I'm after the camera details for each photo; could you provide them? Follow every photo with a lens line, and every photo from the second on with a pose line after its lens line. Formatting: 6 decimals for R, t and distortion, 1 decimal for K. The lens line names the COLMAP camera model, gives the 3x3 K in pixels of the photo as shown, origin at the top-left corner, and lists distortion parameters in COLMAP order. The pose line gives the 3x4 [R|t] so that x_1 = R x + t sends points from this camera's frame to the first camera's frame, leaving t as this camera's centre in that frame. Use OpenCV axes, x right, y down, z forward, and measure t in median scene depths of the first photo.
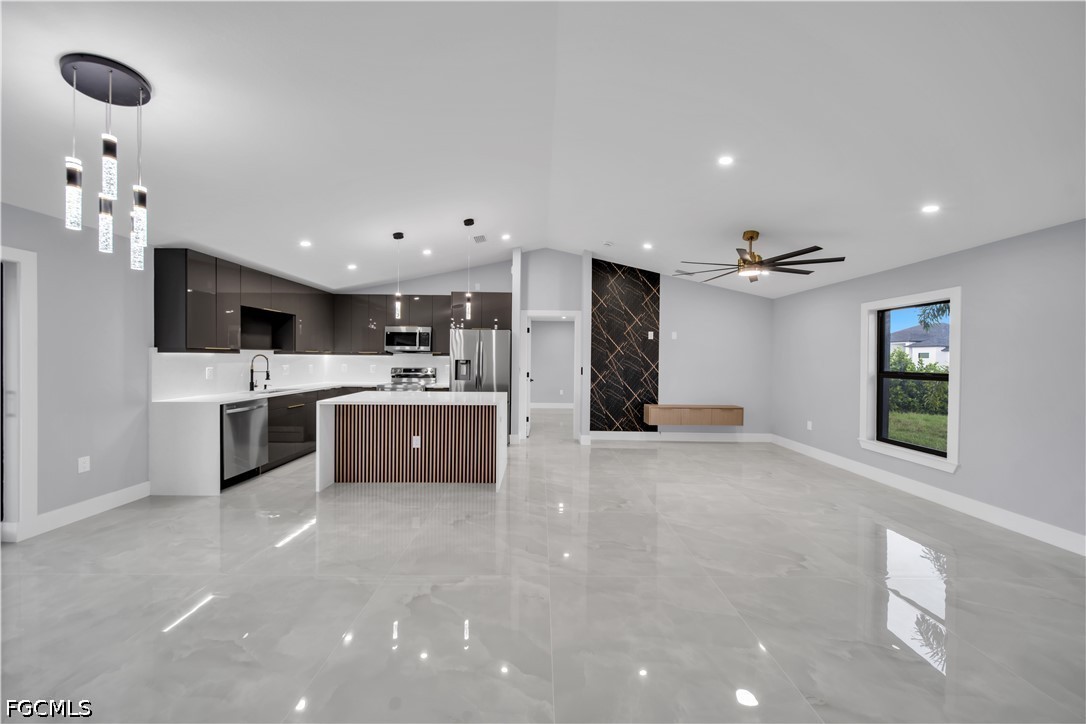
lens RADIAL K [[377.4, 0, 545.2], [0, 377.4, 362.4], [0, 0, 1]] dist [-0.000592, -0.000114]
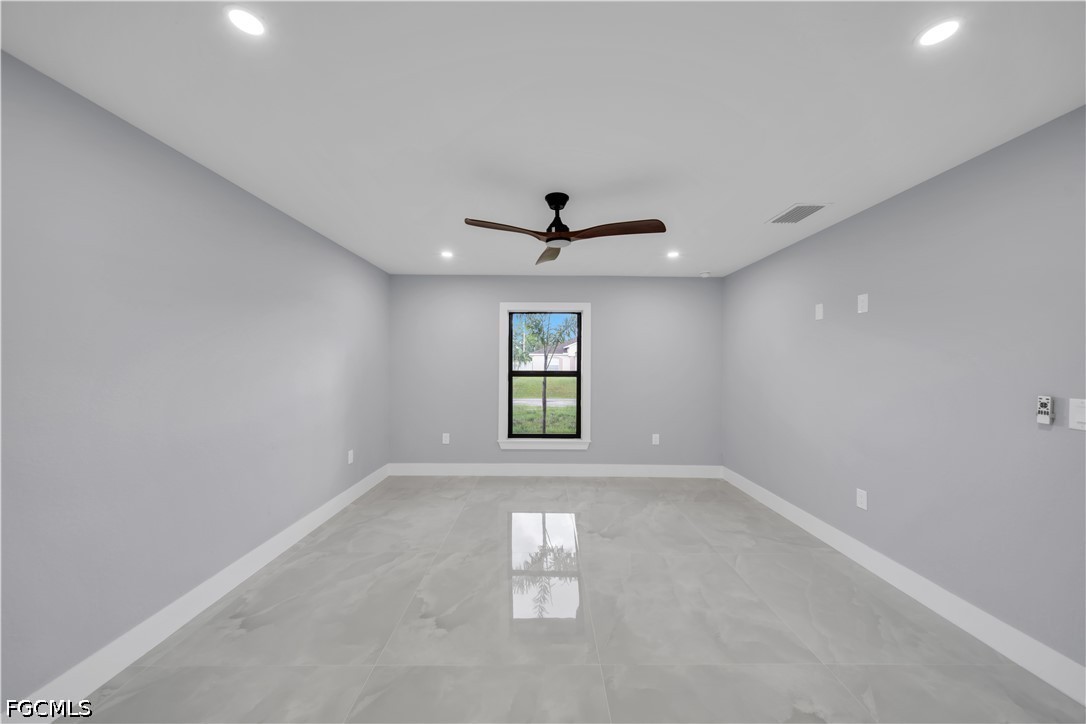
lens RADIAL K [[377.4, 0, 545.2], [0, 377.4, 362.4], [0, 0, 1]] dist [-0.000592, -0.000114]
pose [[-0.004658, -0.008631, 0.999952, -0.122937], [0.002921, 0.999958, 0.008645, -0.006530], [-0.999985, 0.002961, -0.004633, 0.742169]]
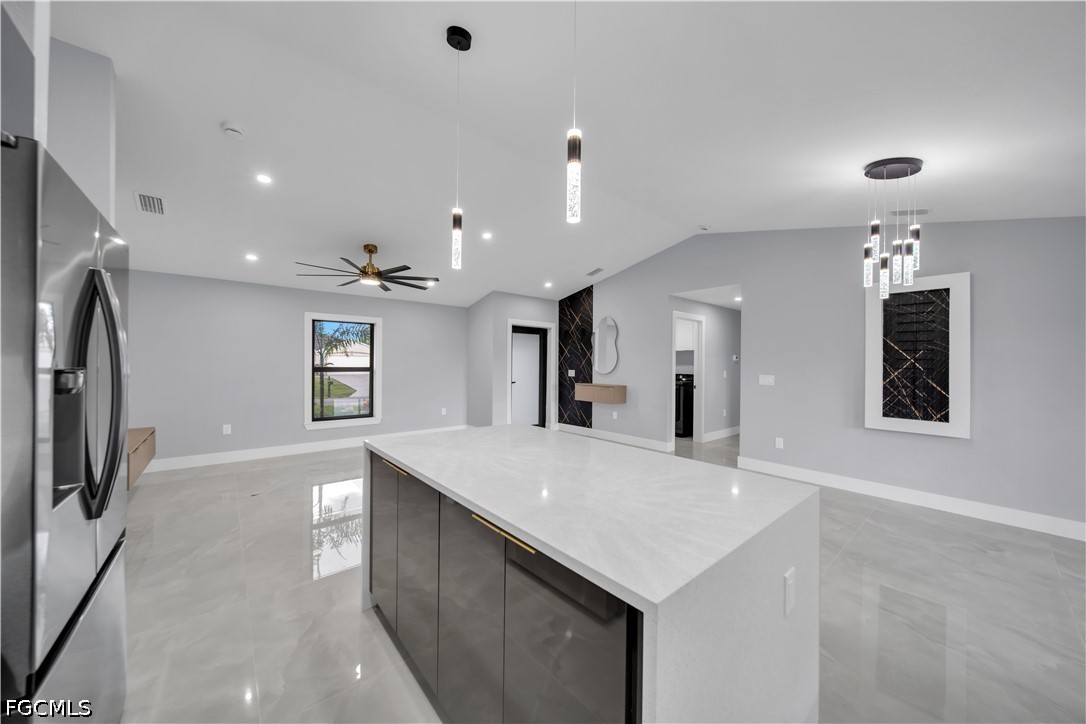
lens RADIAL K [[383.8, 0, 543.0], [0, 383.8, 362.0], [0, 0, 1]] dist [-0.000522, -0.000010]
pose [[-0.636780, -0.013116, 0.770934, -0.501486], [-0.007402, 0.999913, 0.010898, -0.011146], [-0.771010, 0.001233, -0.636822, 1.002755]]
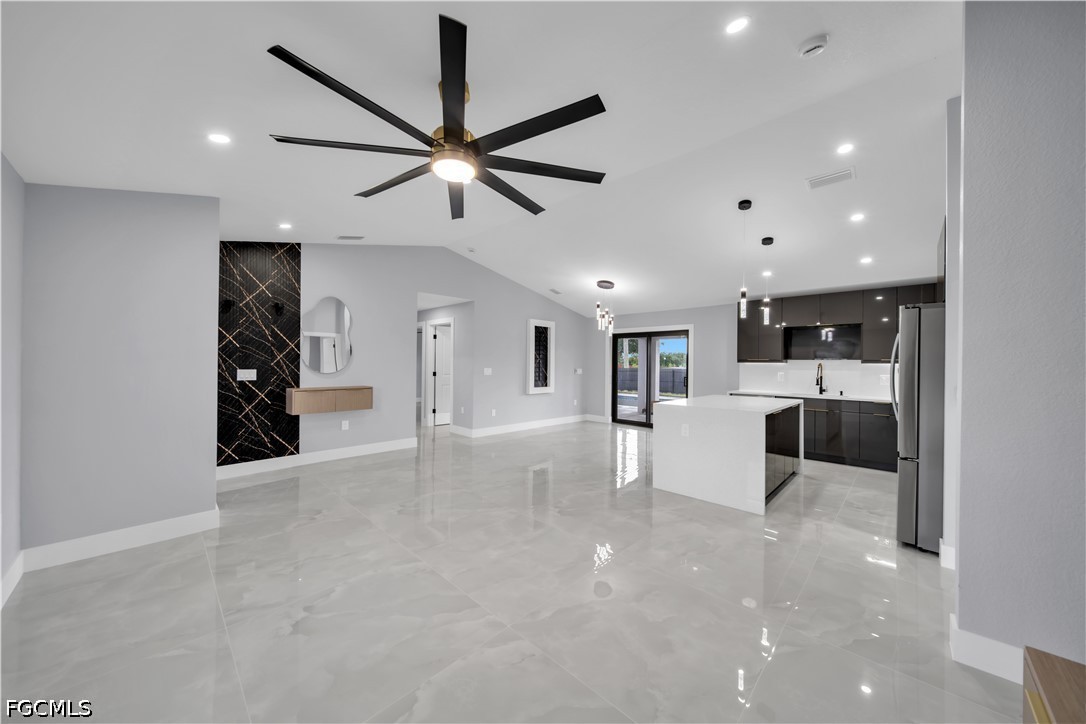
lens RADIAL K [[377.4, 0, 545.2], [0, 377.4, 362.4], [0, 0, 1]] dist [-0.000592, -0.000114]
pose [[-0.697205, -0.019060, -0.716619, 0.599053], [-0.027110, 0.999632, -0.000211, -0.000559], [0.716359, 0.019281, -0.697465, 1.059404]]
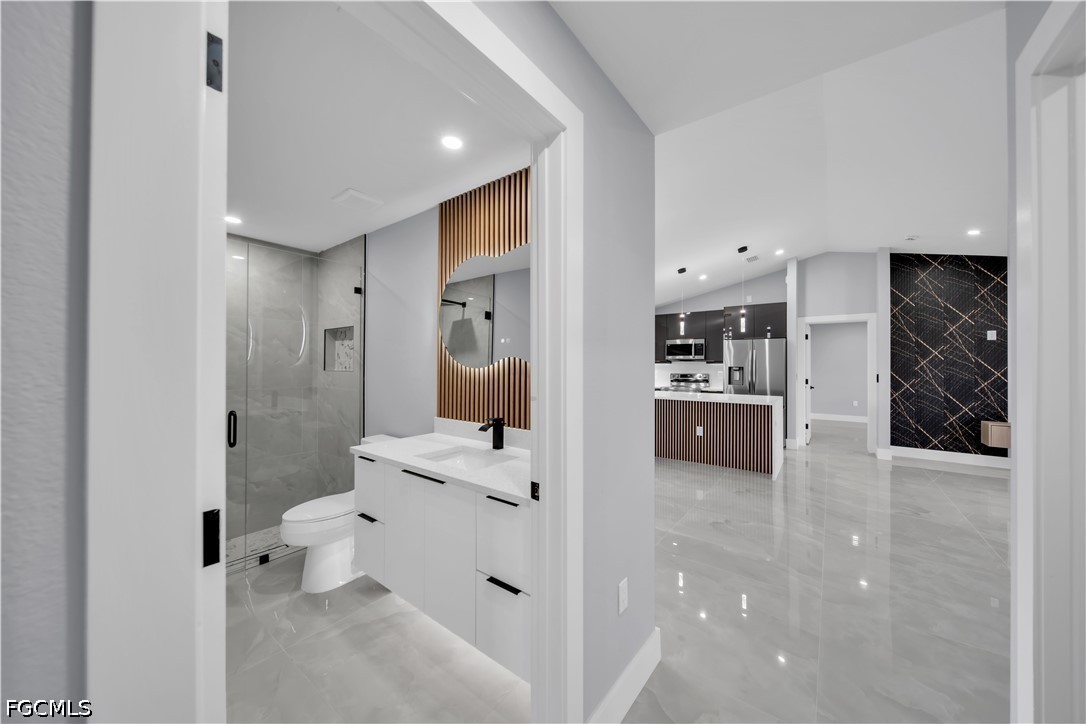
lens RADIAL K [[377.4, 0, 545.2], [0, 377.4, 362.4], [0, 0, 1]] dist [-0.000592, -0.000114]
pose [[0.790659, -0.011548, -0.612148, 0.022035], [-0.000337, 0.999814, -0.019297, 0.002001], [0.612257, 0.015463, 0.790508, -0.248340]]
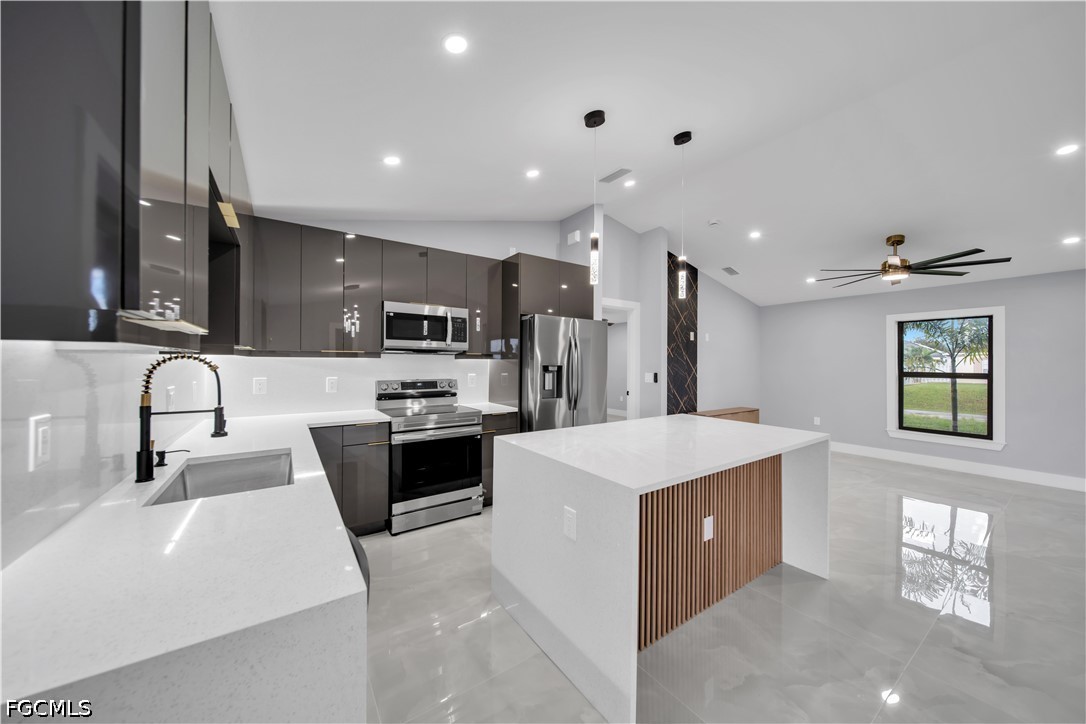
lens RADIAL K [[377.4, 0, 545.2], [0, 377.4, 362.4], [0, 0, 1]] dist [-0.000592, -0.000114]
pose [[0.829107, -0.004911, 0.559068, -0.599673], [0.007874, 0.999965, -0.002893, -0.010313], [-0.559034, 0.006801, 0.829117, 0.517583]]
